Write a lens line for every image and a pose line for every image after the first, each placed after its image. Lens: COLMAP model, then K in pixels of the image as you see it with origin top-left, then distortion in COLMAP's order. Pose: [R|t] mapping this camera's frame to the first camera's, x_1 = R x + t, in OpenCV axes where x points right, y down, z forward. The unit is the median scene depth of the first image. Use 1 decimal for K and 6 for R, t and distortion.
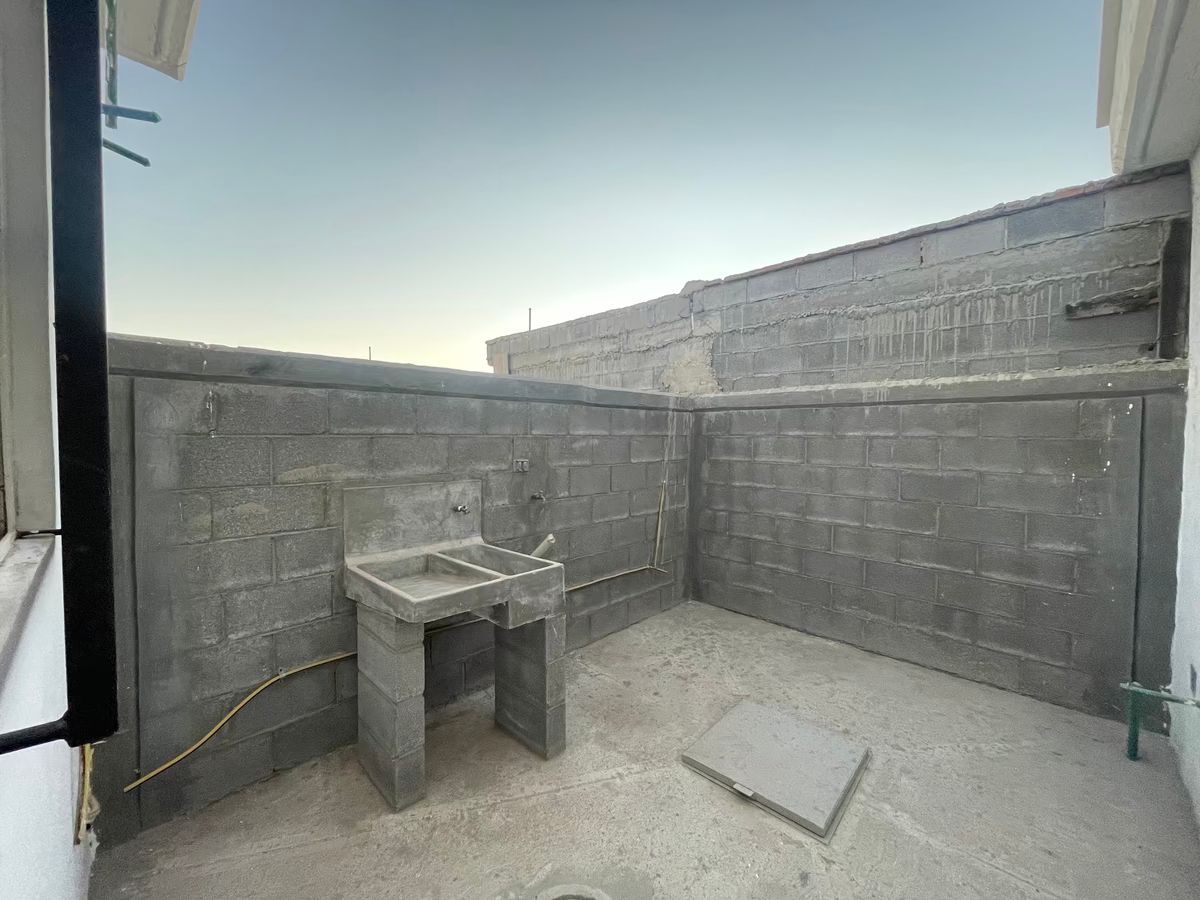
lens RADIAL K [[486.6, 0, 591.6], [0, 486.6, 449.7], [0, 0, 1]] dist [0.001386, 0.000133]
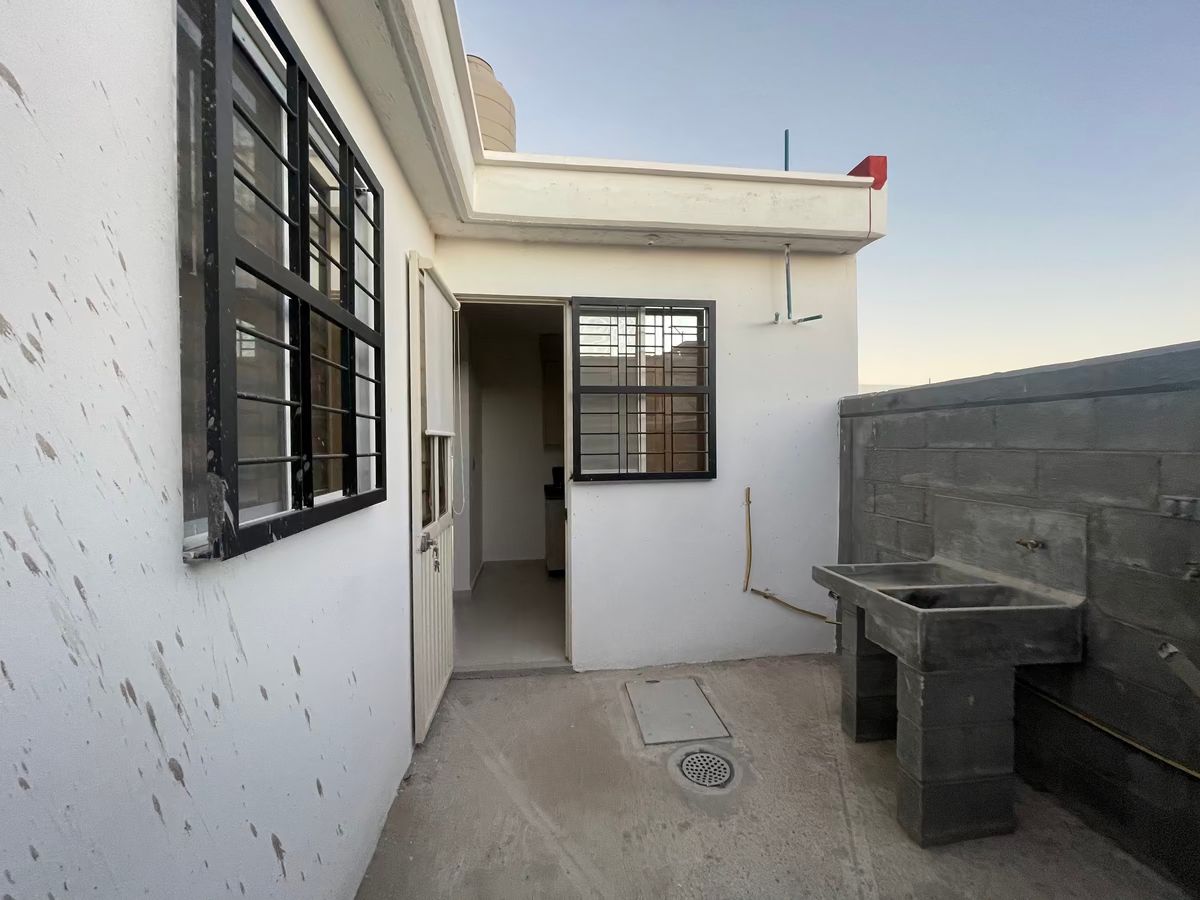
lens RADIAL K [[486.6, 0, 591.6], [0, 486.6, 449.7], [0, 0, 1]] dist [0.001386, 0.000133]
pose [[-0.621001, 0.008507, -0.783764, 0.908833], [-0.023511, 0.999289, 0.029474, -0.042909], [0.783457, 0.036730, -0.620359, 1.063203]]
